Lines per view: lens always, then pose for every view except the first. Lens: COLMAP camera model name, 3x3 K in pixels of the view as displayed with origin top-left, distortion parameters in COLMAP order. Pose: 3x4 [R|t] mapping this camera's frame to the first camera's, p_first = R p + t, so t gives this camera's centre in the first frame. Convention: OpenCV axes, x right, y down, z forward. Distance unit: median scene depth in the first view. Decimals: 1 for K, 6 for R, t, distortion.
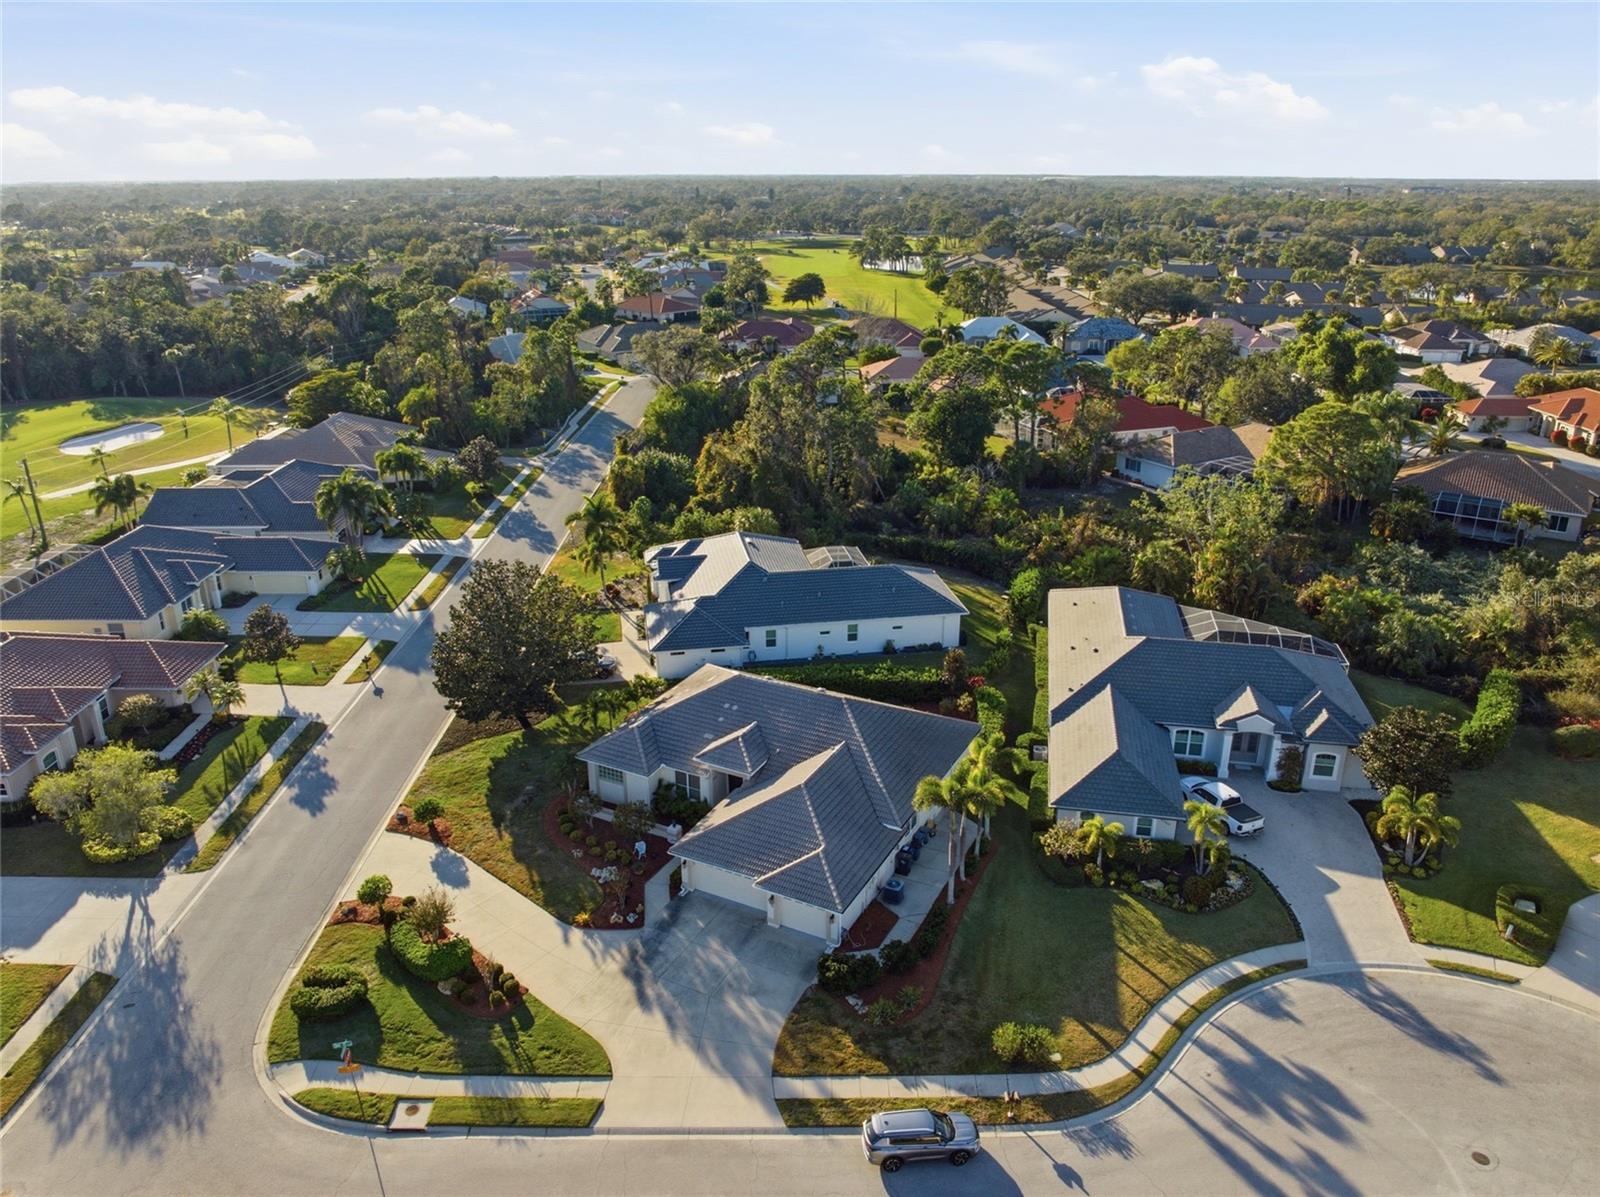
lens RADIAL K [[1126.6, 0, 805.0], [0, 1126.6, 592.9], [0, 0, 1]] dist [-0.033306, -0.004368]
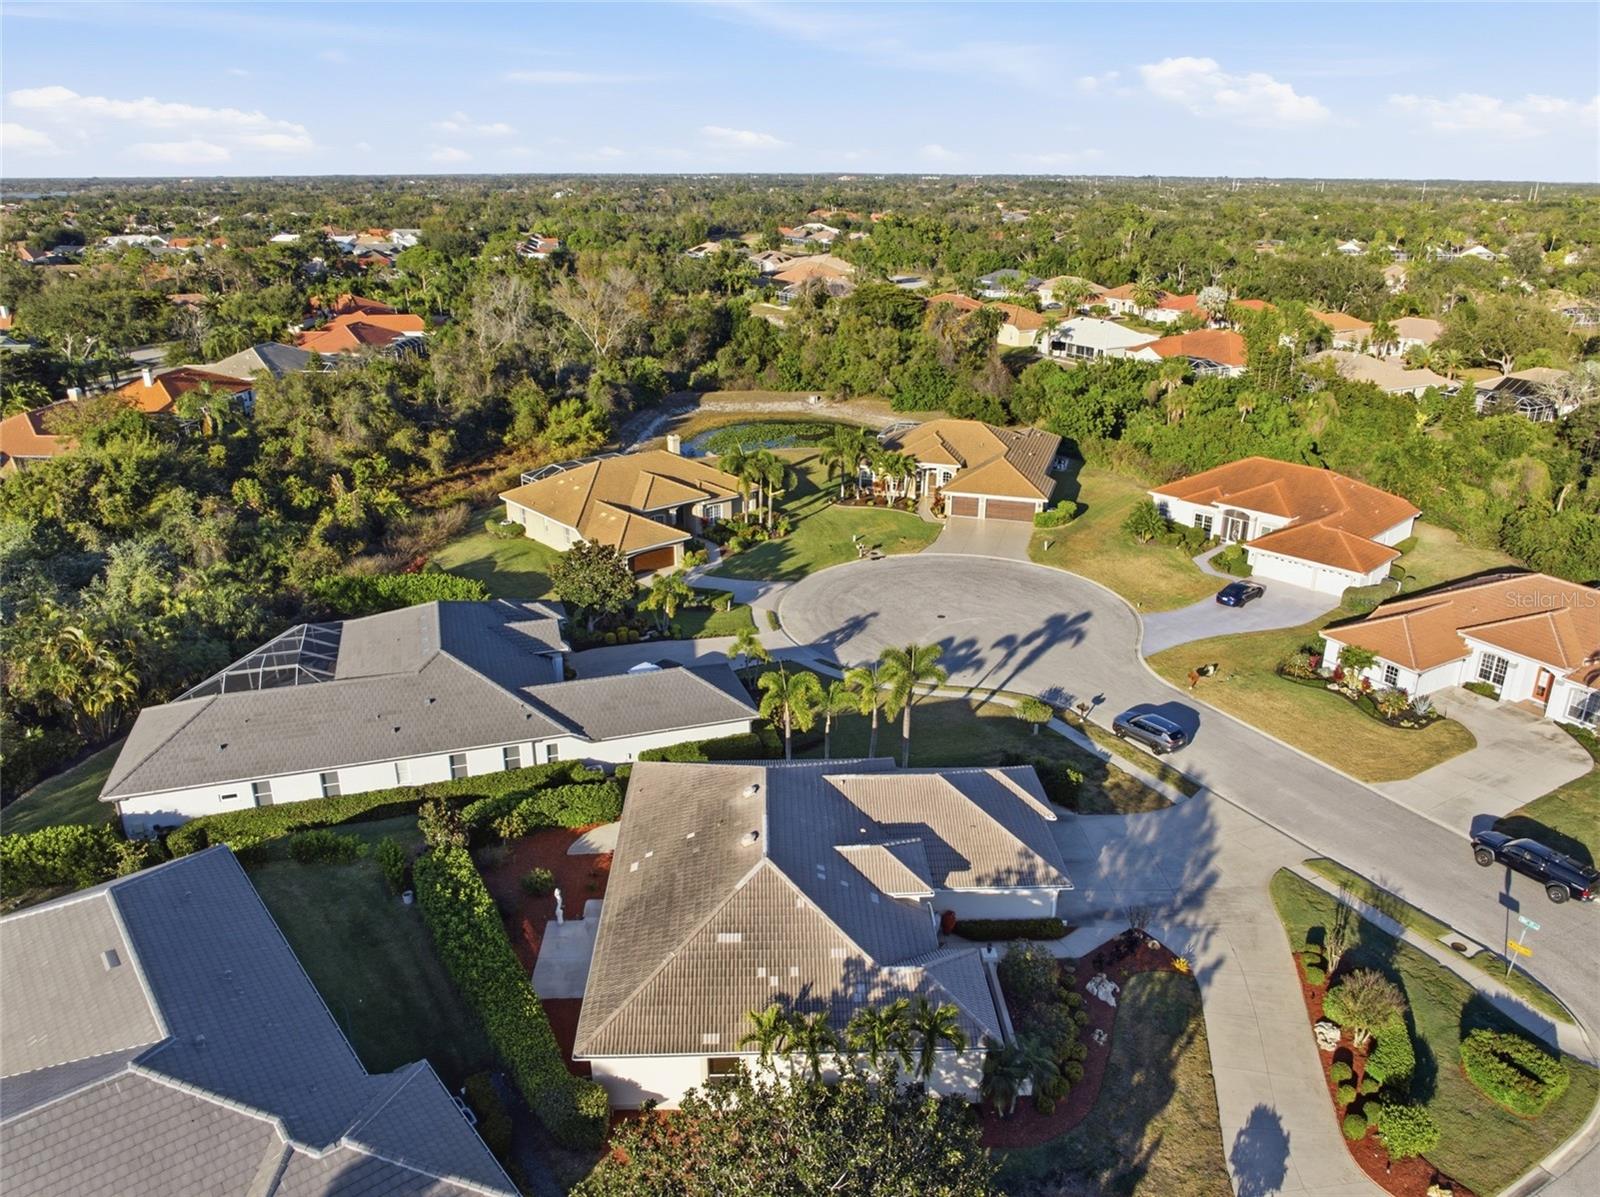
lens RADIAL K [[1126.6, 0, 805.0], [0, 1126.6, 592.9], [0, 0, 1]] dist [-0.033306, -0.004368]
pose [[-0.490787, -0.308840, 0.814706, -0.735810], [0.305449, 0.814735, 0.492857, -0.482153], [-0.815983, 0.490739, -0.305526, 1.524380]]
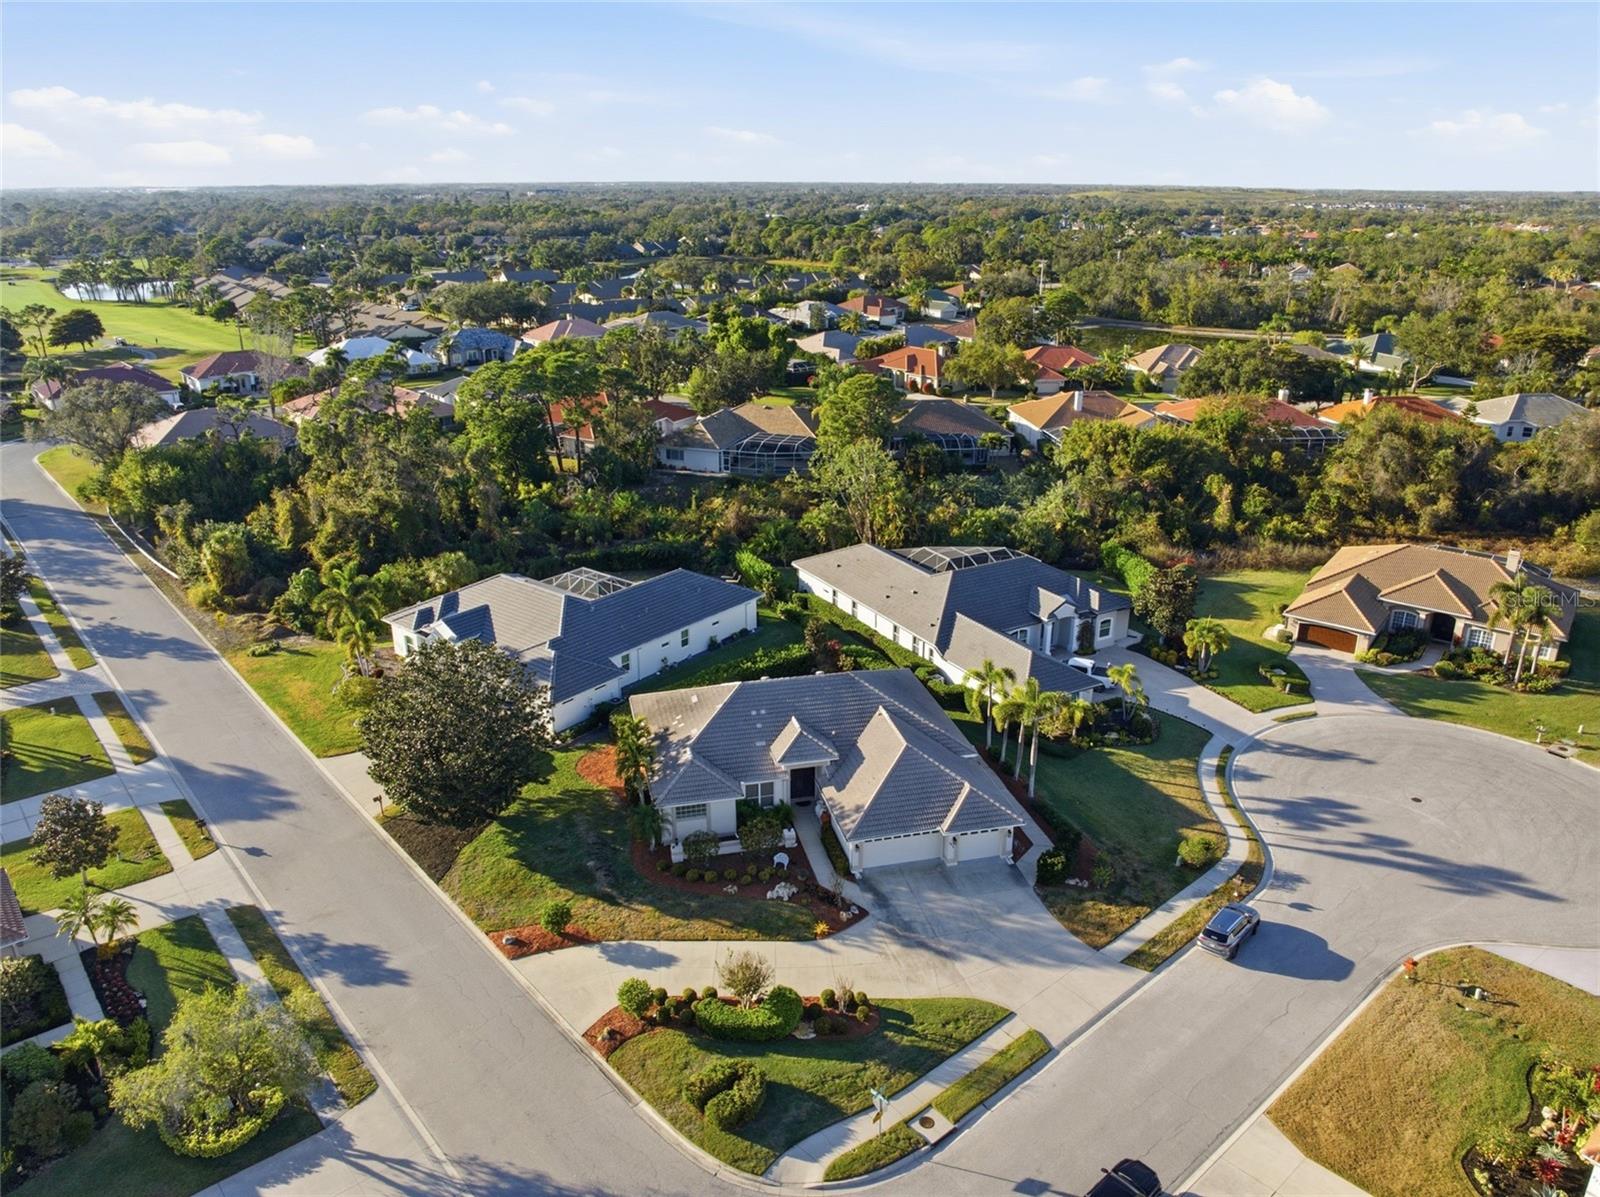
lens RADIAL K [[1126.6, 0, 805.0], [0, 1126.6, 592.9], [0, 0, 1]] dist [-0.033306, -0.004368]
pose [[0.754213, -0.225133, 0.616829, -0.876025], [0.228539, 0.970654, 0.074833, -0.099519], [-0.615575, 0.084530, 0.783532, 0.205411]]
